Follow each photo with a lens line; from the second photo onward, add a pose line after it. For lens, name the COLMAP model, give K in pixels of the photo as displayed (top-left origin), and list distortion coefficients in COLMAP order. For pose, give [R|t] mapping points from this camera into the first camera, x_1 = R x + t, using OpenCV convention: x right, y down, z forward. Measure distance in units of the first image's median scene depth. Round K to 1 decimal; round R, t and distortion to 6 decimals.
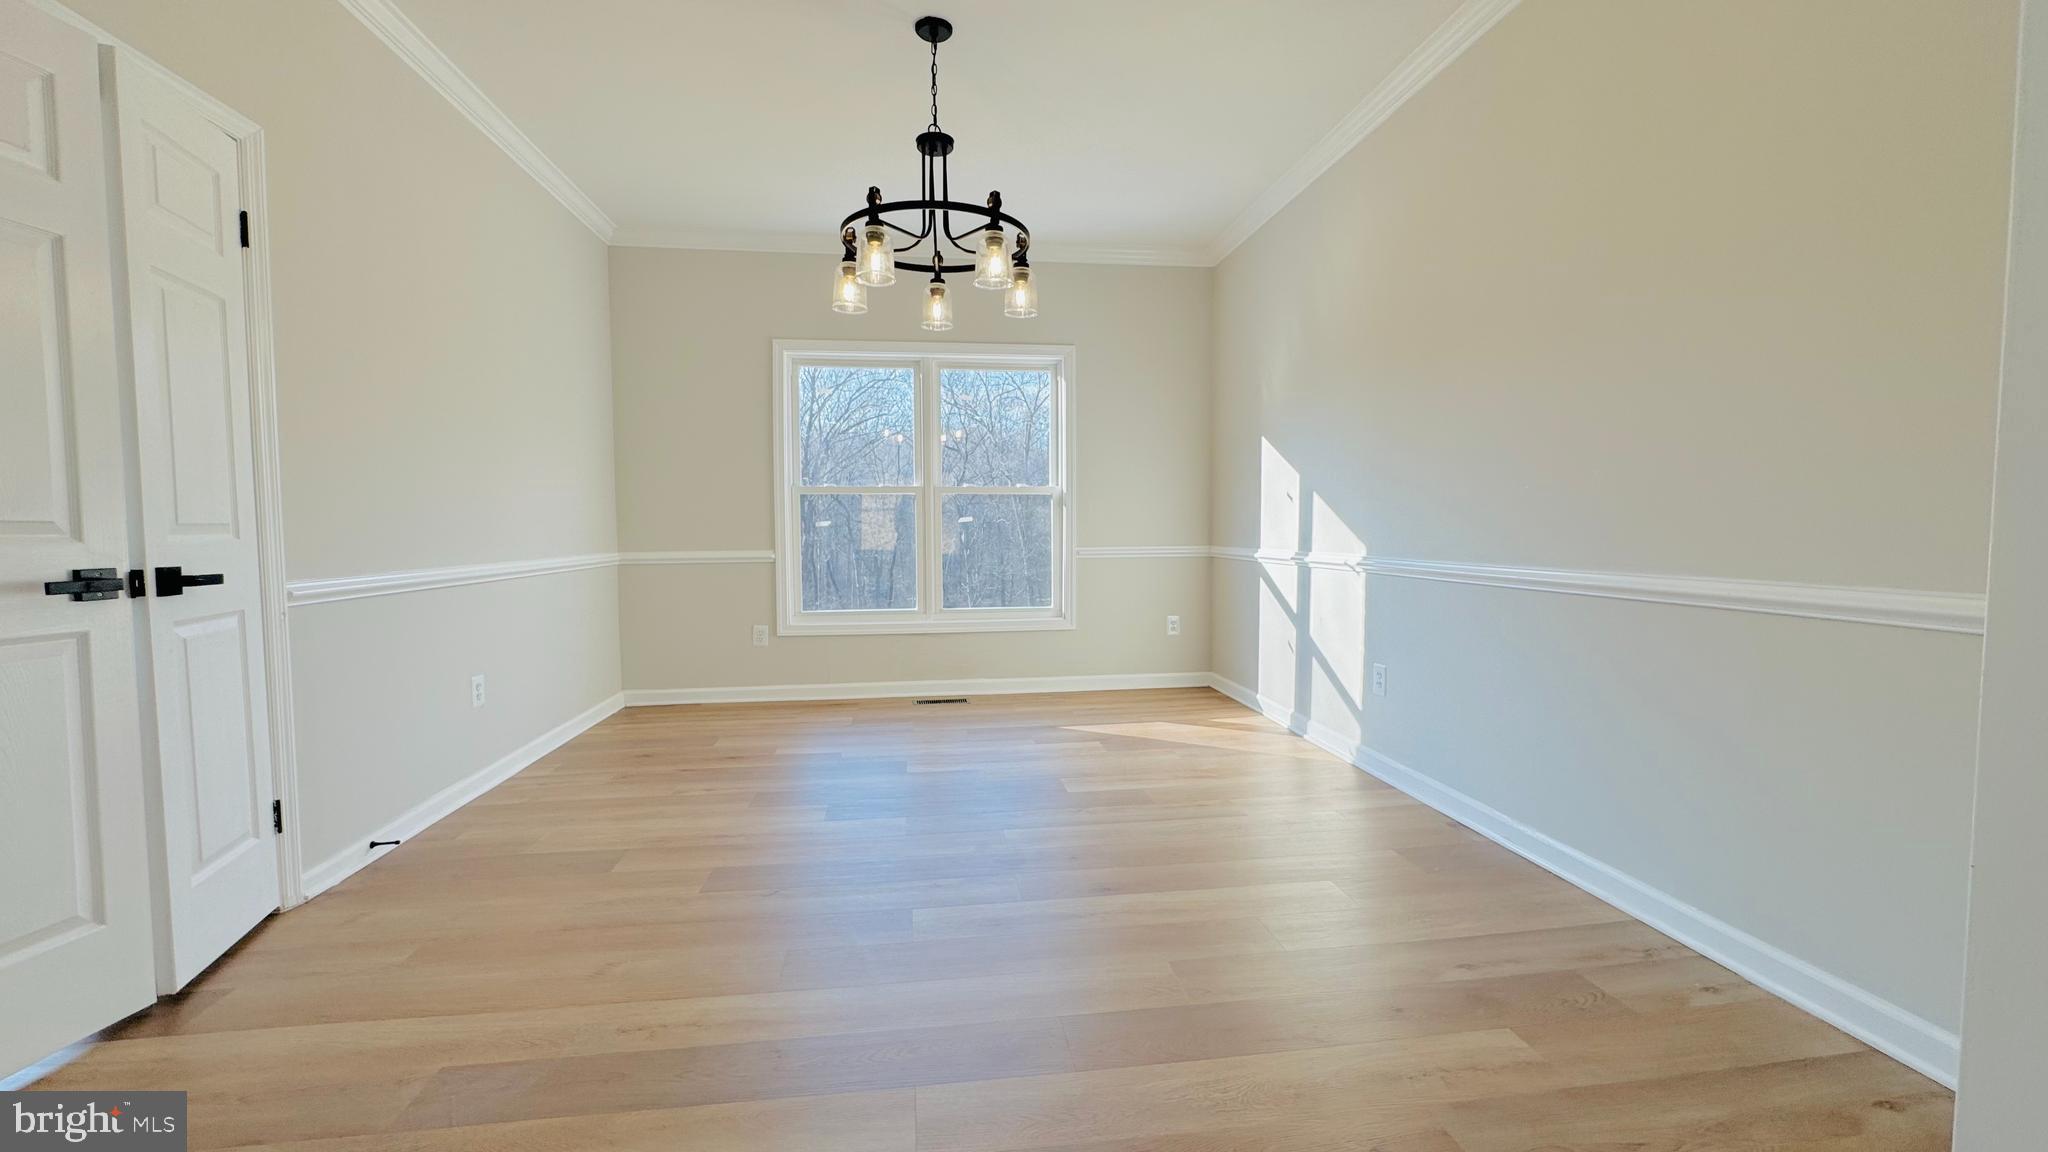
lens RADIAL K [[815.4, 0, 1023.0], [0, 815.4, 573.4], [0, 0, 1]] dist [-0.001997, -0.000224]
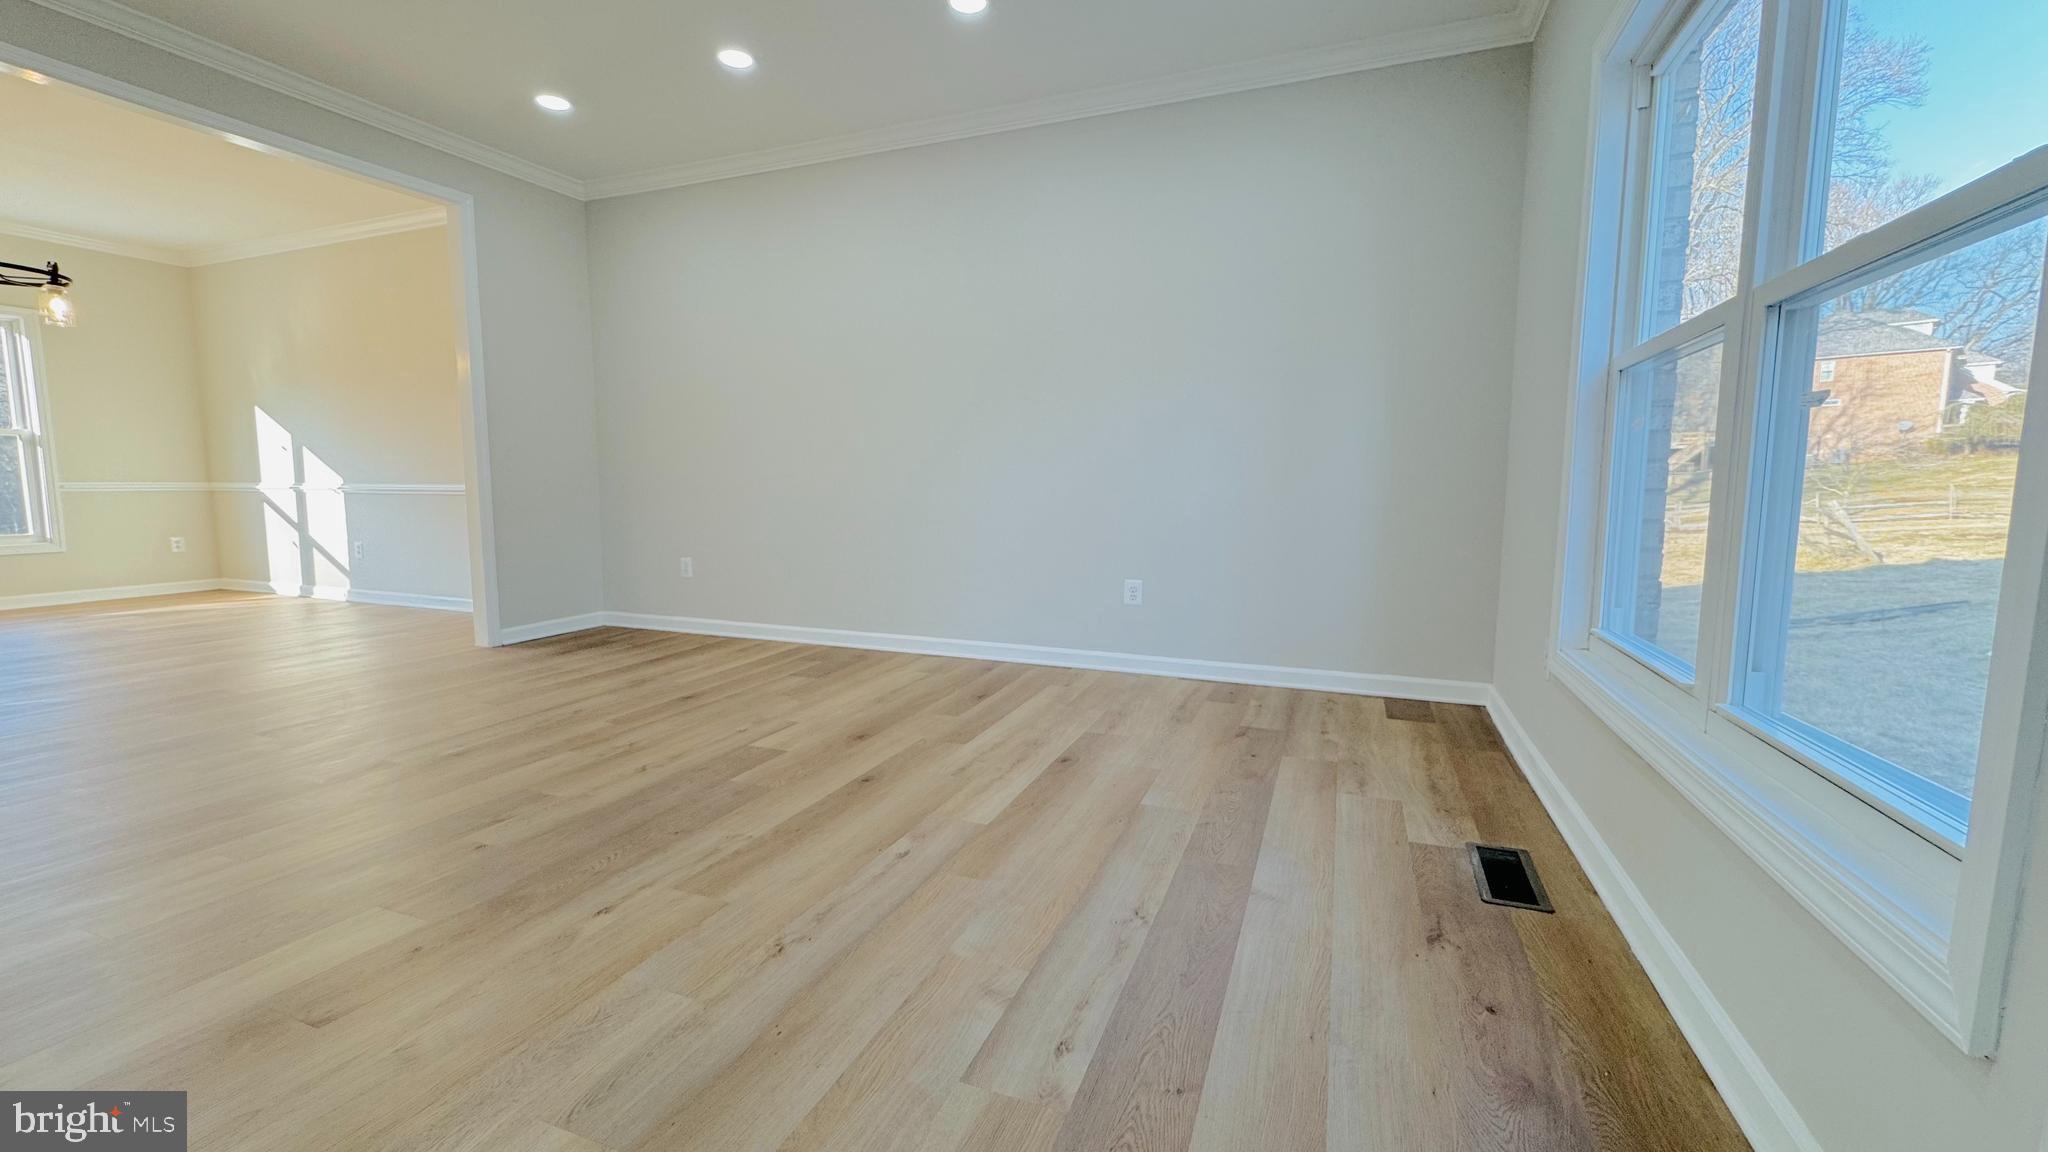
lens RADIAL K [[815.4, 0, 1023.0], [0, 815.4, 573.4], [0, 0, 1]] dist [-0.001997, -0.000224]
pose [[0.491011, -0.085507, 0.866947, -0.348138], [0.044266, 0.996335, 0.073198, 0.093116], [-0.870028, 0.002435, 0.492997, -0.995670]]
